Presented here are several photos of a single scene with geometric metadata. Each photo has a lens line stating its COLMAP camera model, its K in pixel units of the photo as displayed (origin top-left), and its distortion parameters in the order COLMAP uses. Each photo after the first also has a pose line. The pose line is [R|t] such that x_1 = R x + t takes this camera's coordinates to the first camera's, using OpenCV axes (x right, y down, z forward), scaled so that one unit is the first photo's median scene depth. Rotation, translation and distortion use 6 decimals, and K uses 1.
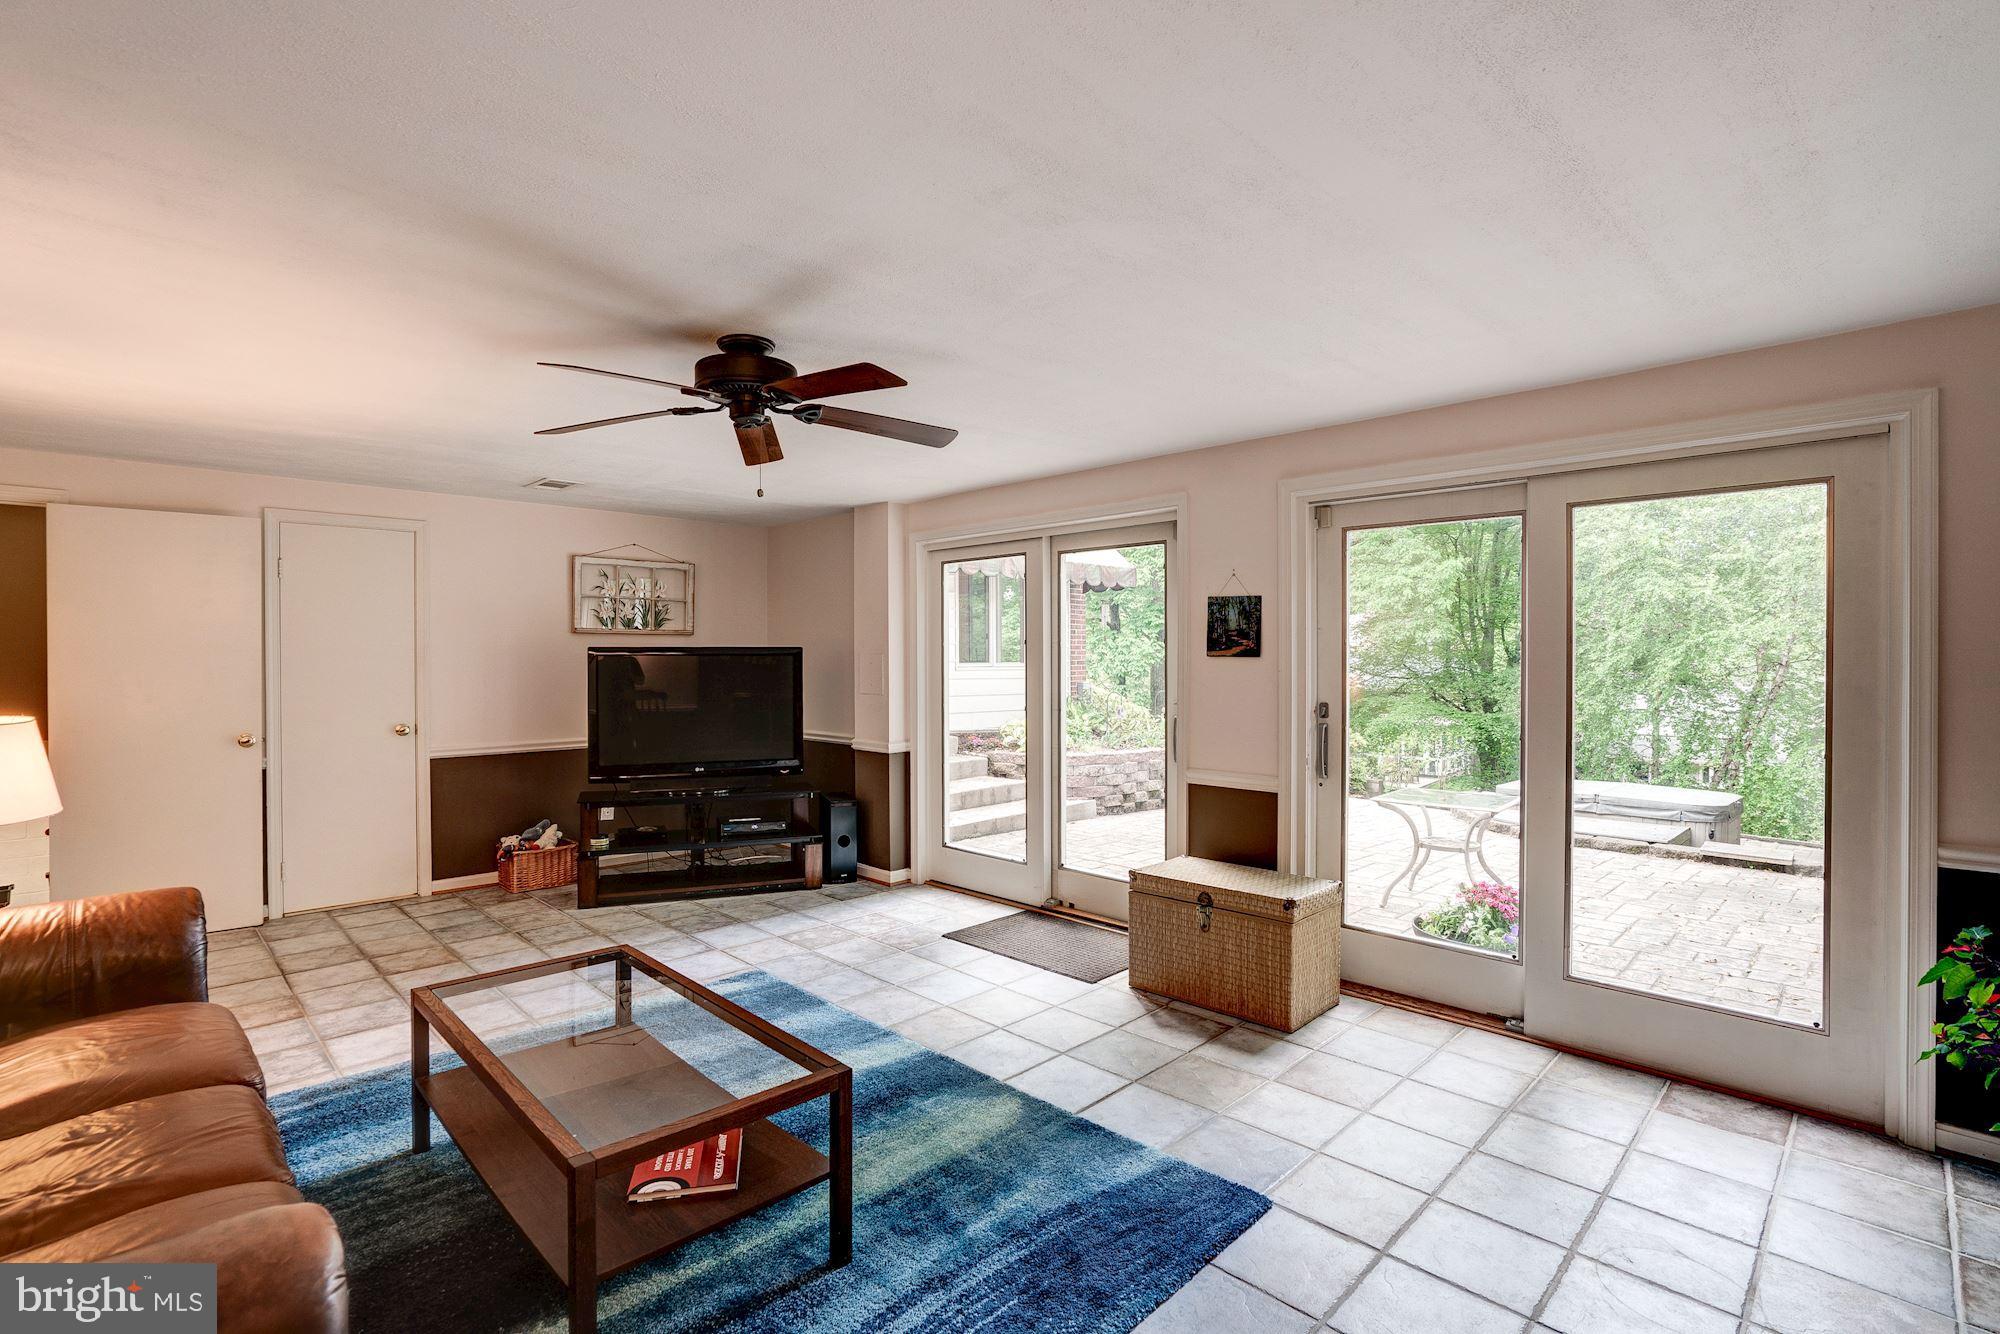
lens RADIAL K [[917.8, 0, 1000.6], [0, 917.8, 669.0], [0, 0, 1]] dist [0.000957, 0.000492]
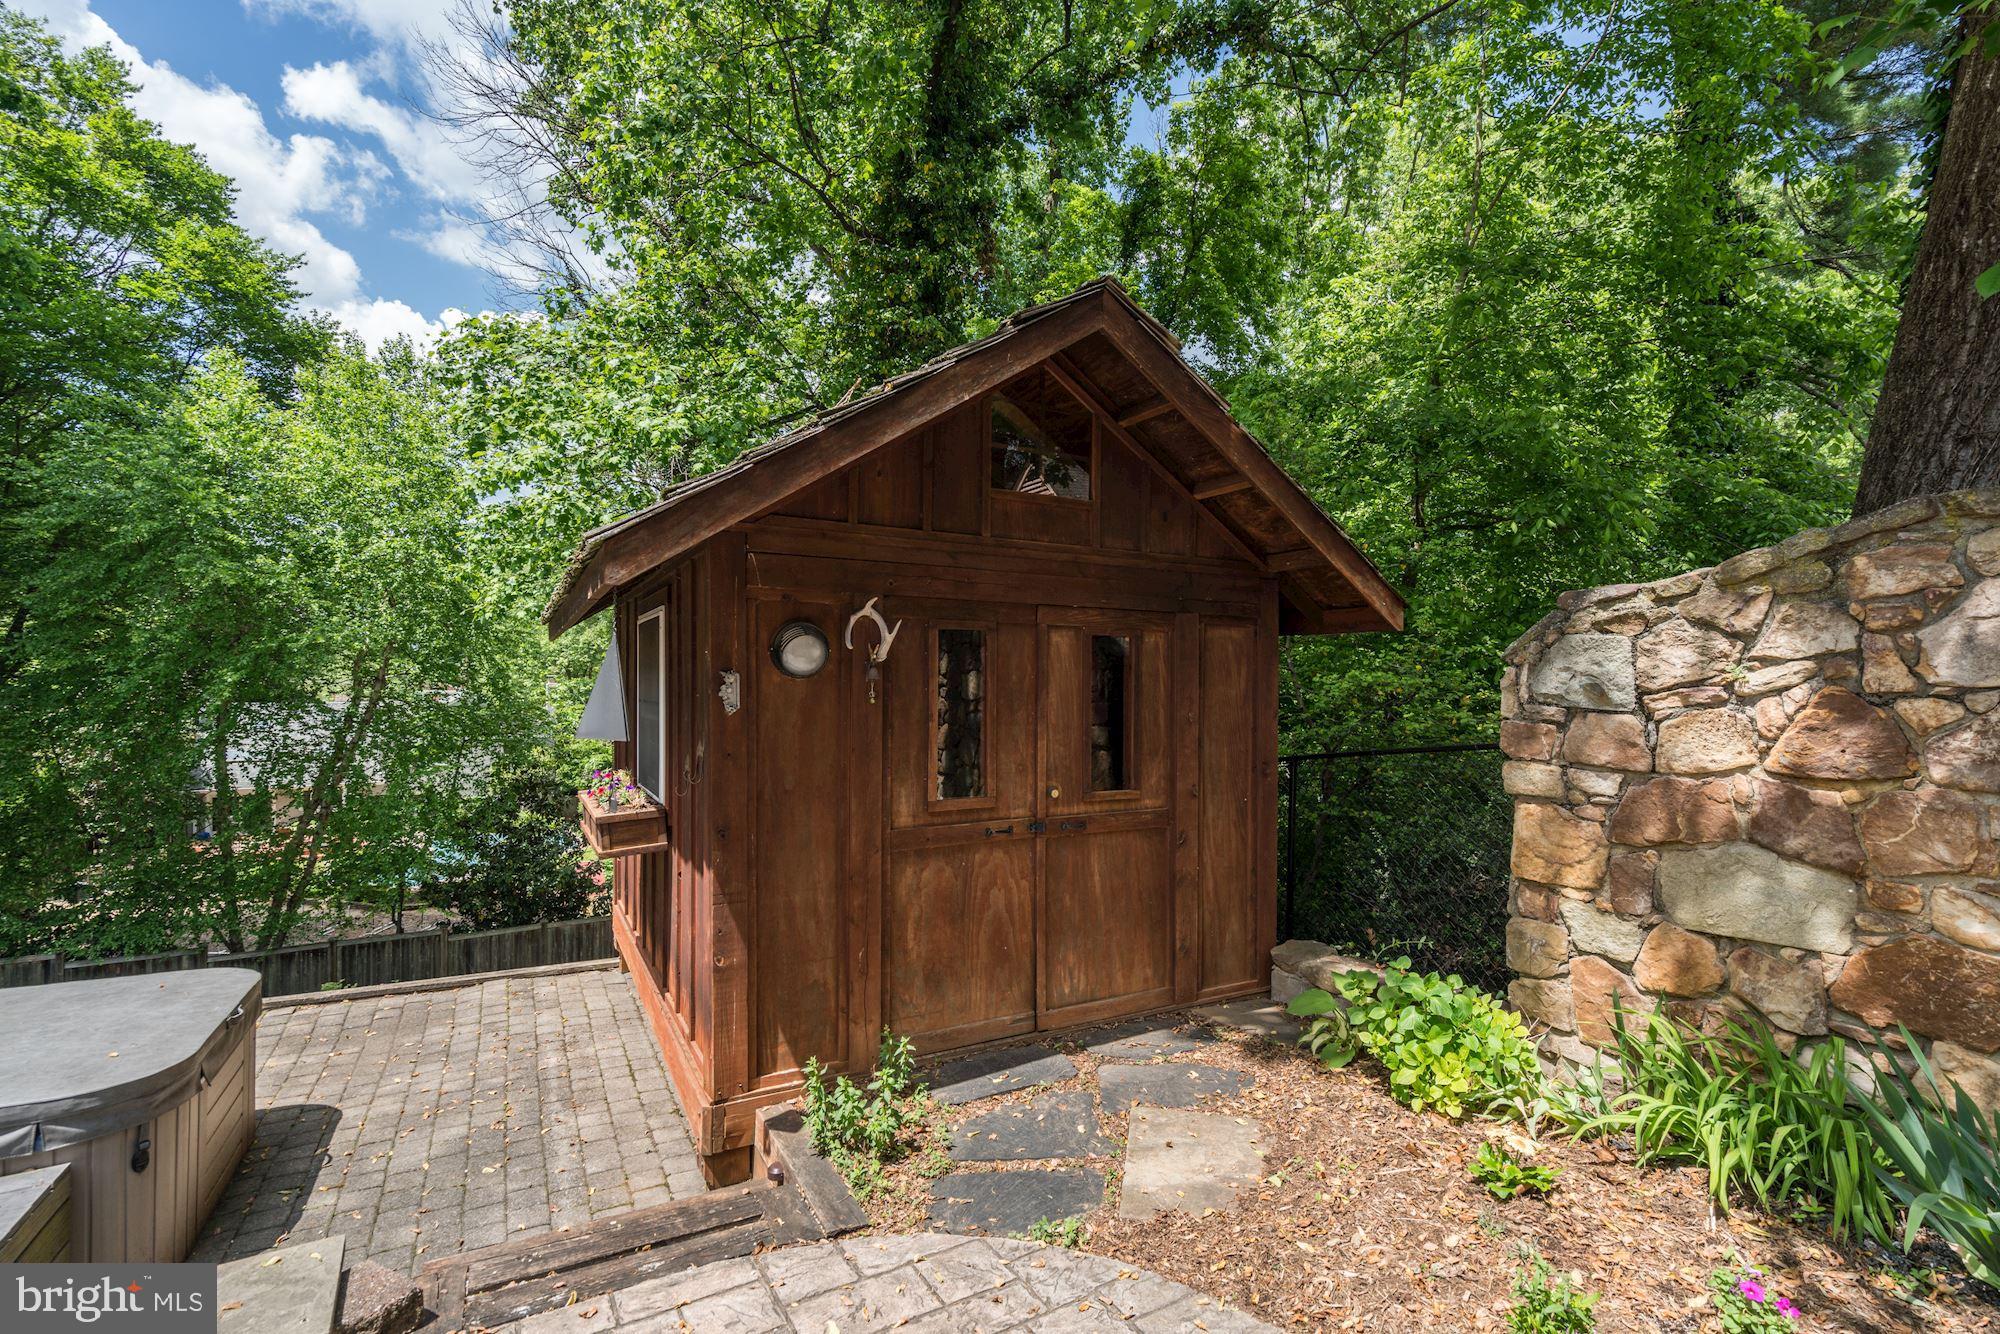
lens RADIAL K [[899.6, 0, 993.2], [0, 899.6, 677.4], [0, 0, 1]] dist [-0.004739, 0.002180]
pose [[0.267586, -0.002000, 0.963532, 0.181335], [0.005260, 0.999986, 0.000614, -0.003238], [-0.963520, 0.004904, 0.267593, 0.206031]]
